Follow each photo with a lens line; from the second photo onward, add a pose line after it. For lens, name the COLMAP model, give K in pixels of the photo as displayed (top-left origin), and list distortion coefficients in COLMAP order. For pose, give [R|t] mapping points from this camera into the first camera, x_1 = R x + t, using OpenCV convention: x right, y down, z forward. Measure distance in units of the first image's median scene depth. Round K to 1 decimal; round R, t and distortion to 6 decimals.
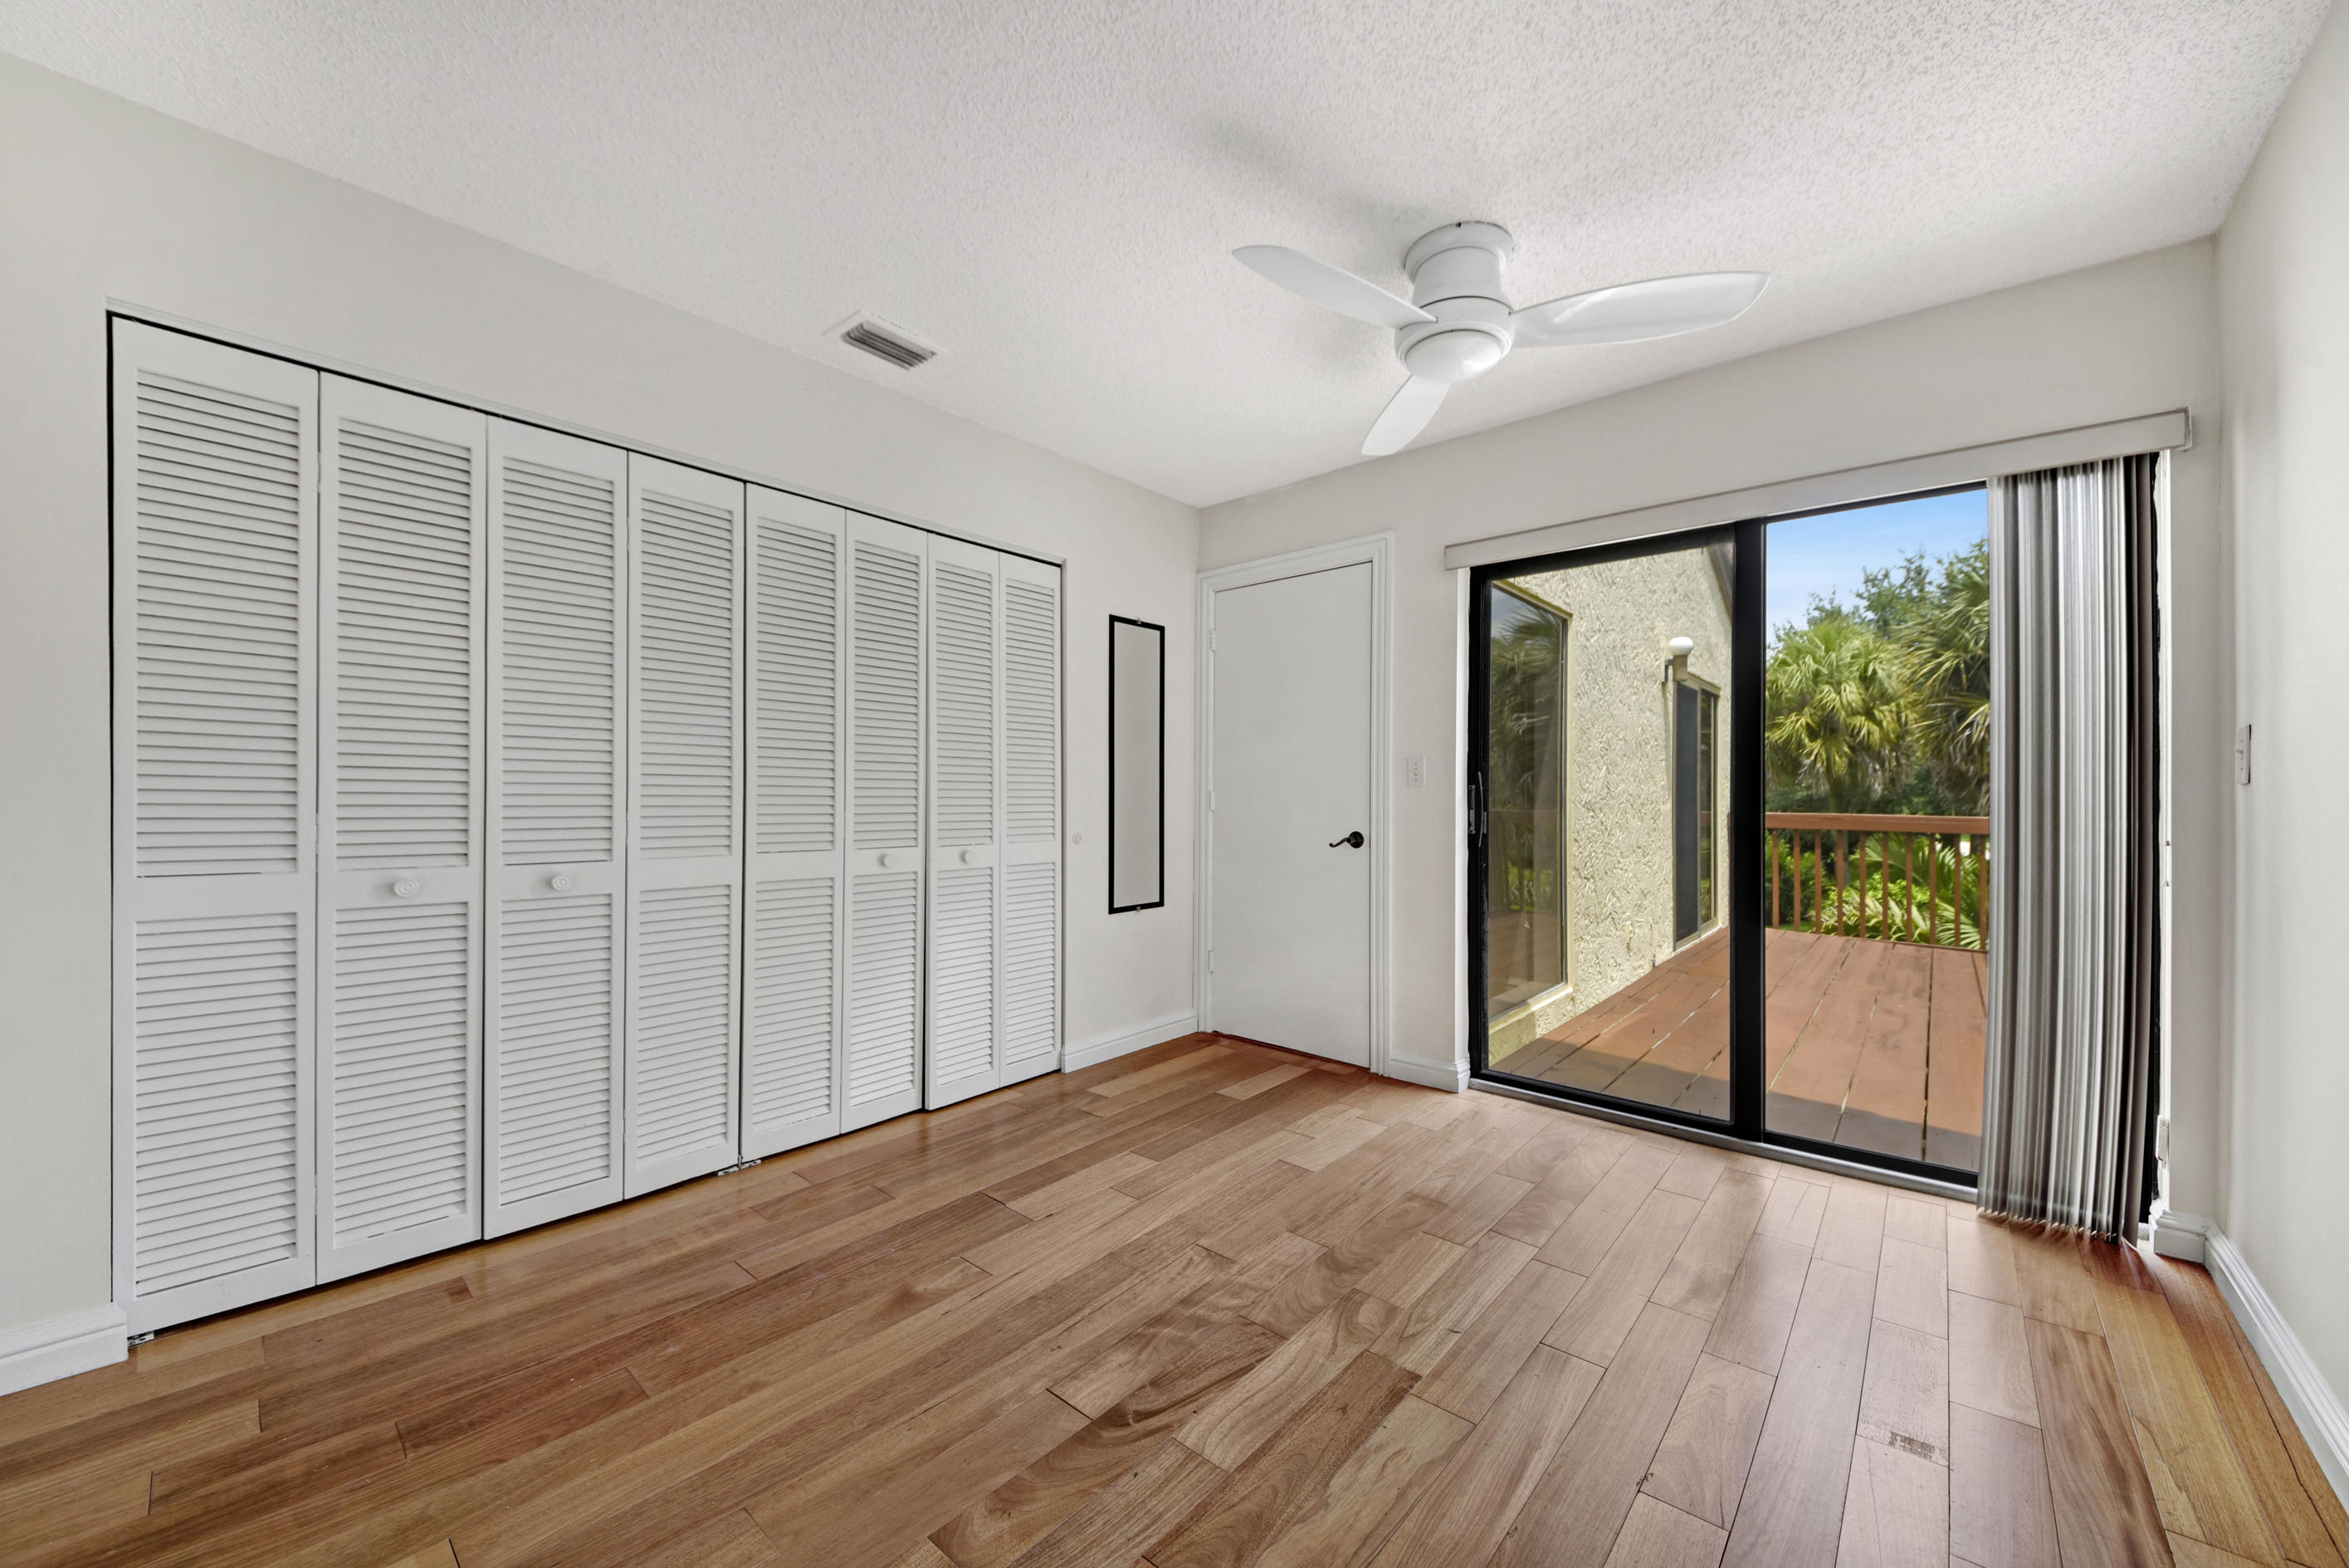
lens RADIAL K [[868.3, 0, 1166.6], [0, 868.3, 788.9], [0, 0, 1]] dist [-0.016440, -0.000287]
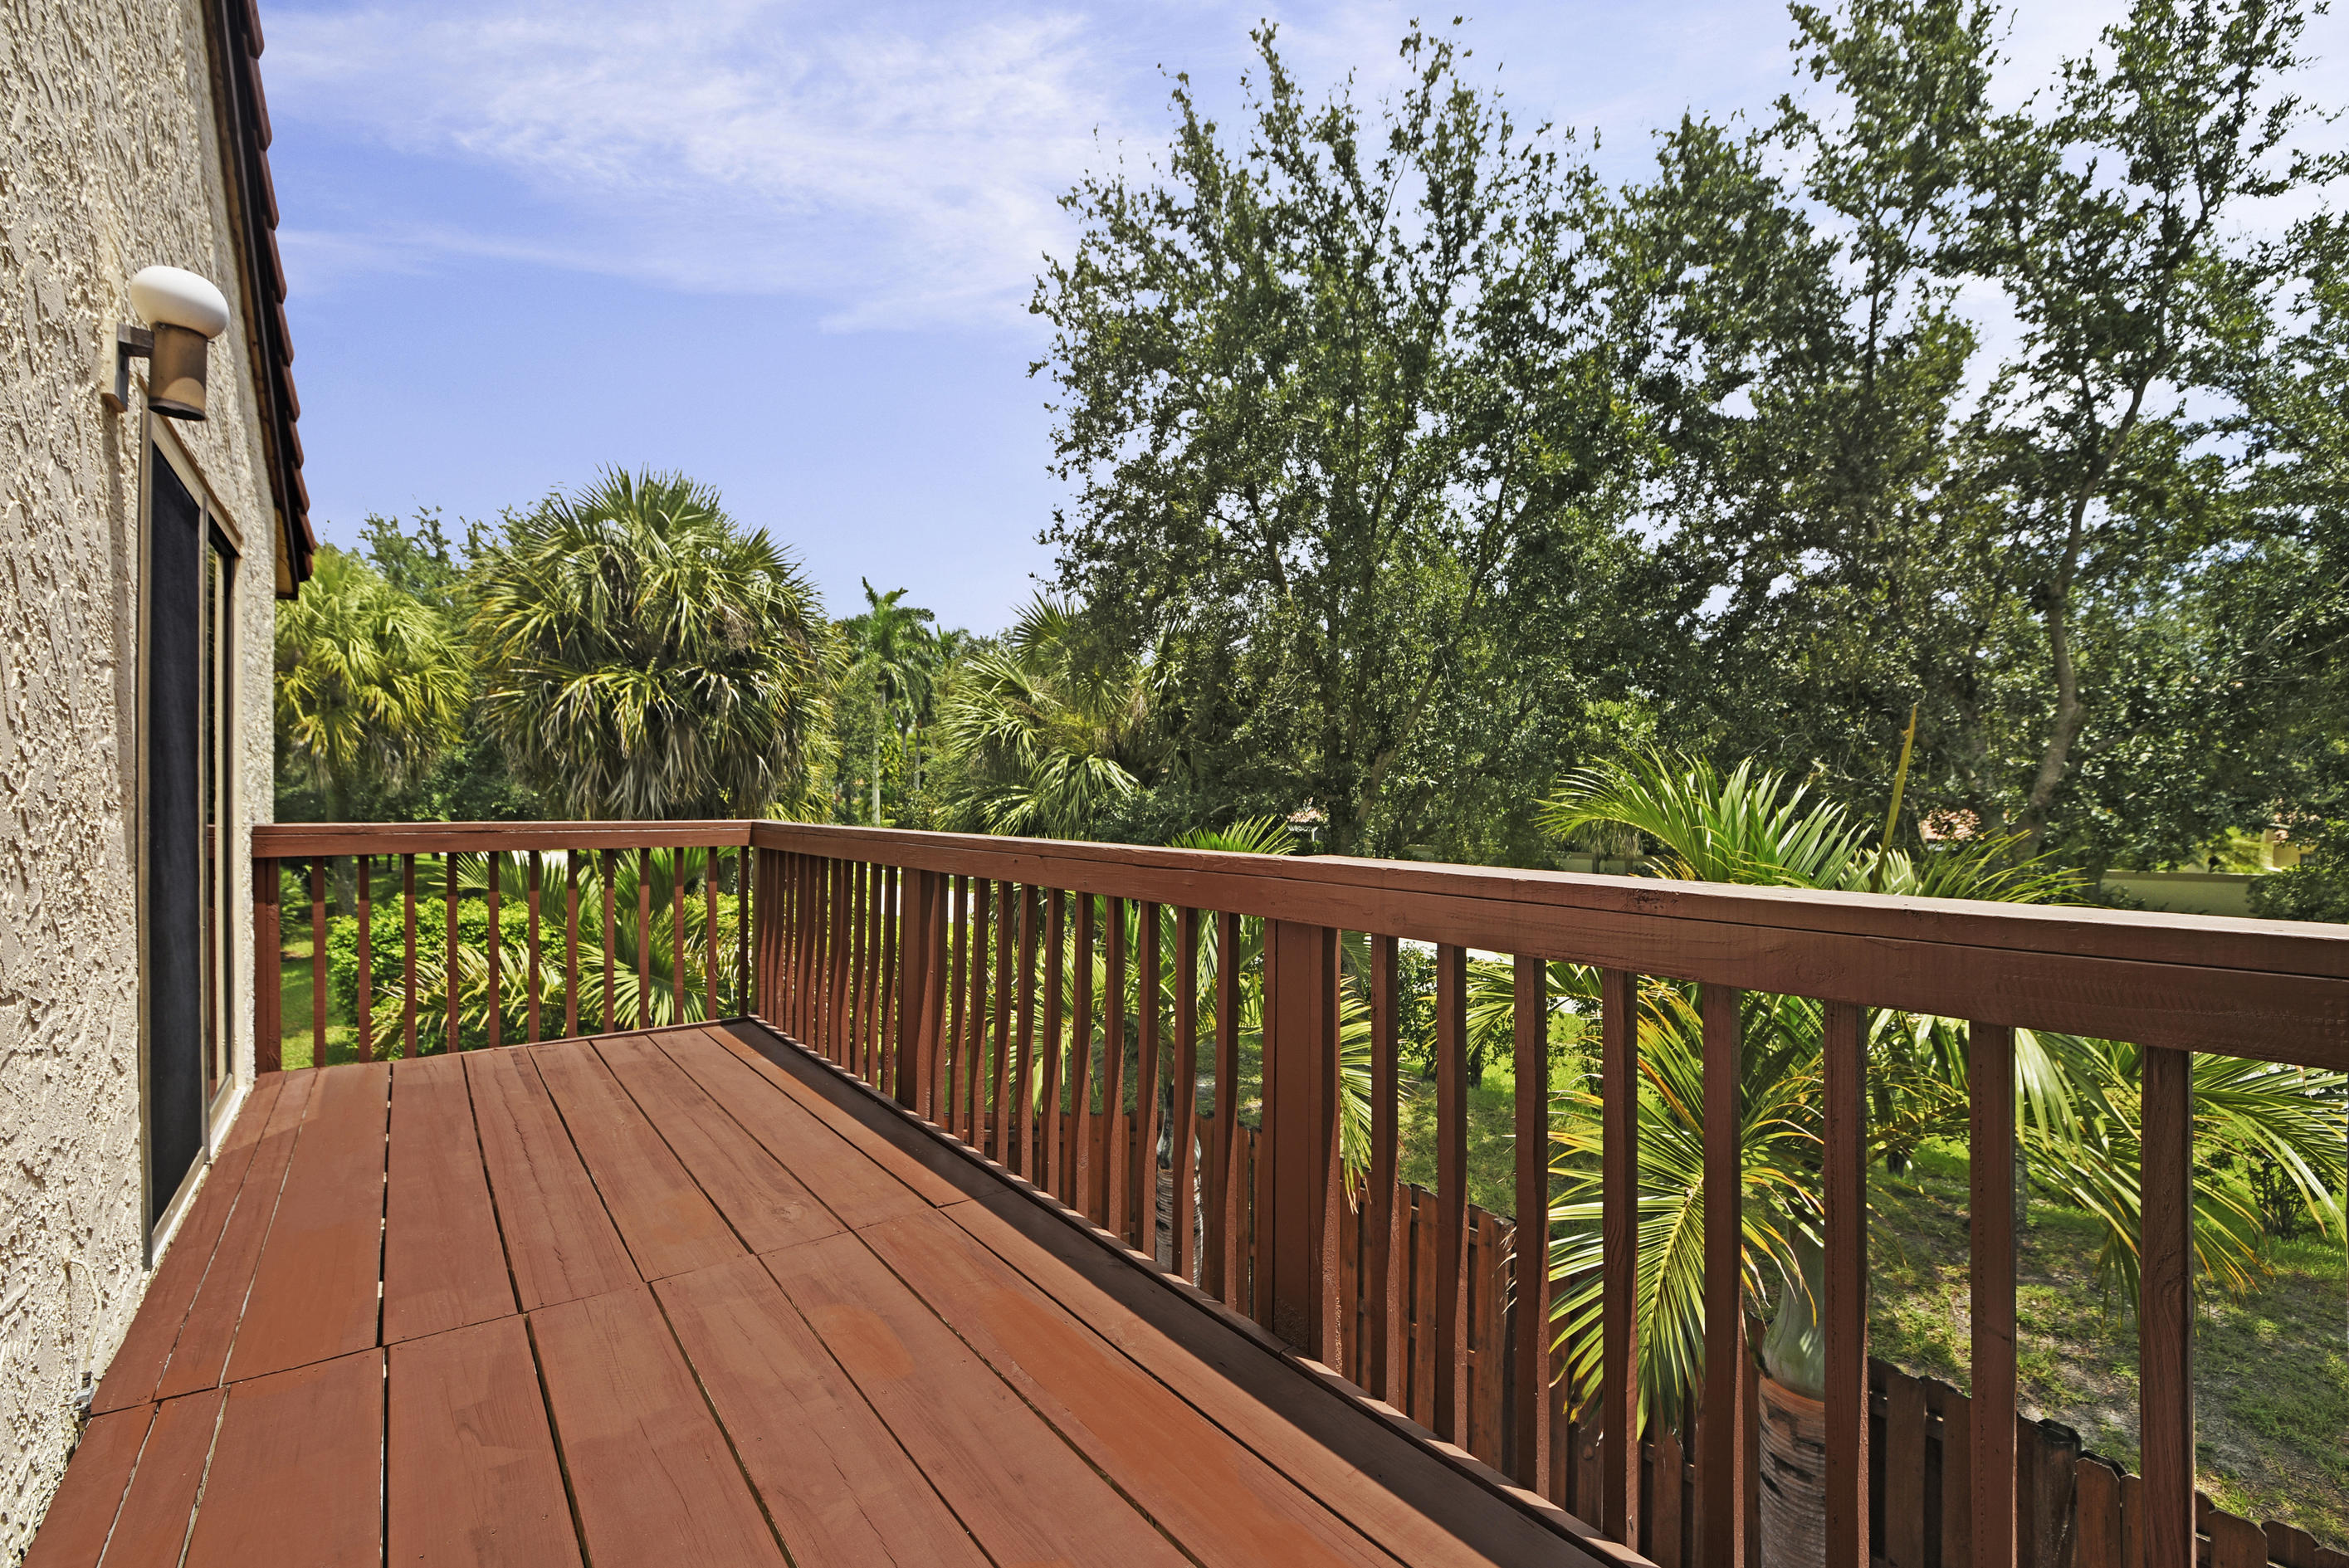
lens RADIAL K [[940.9, 0, 1166.1], [0, 940.9, 782.4], [0, 0, 1]] dist [-0.004471, -0.000319]
pose [[0.149793, 0.015820, 0.988591, 0.104858], [-0.009867, 0.999846, -0.014505, 0.004355], [-0.988668, -0.007582, 0.149926, 0.197352]]
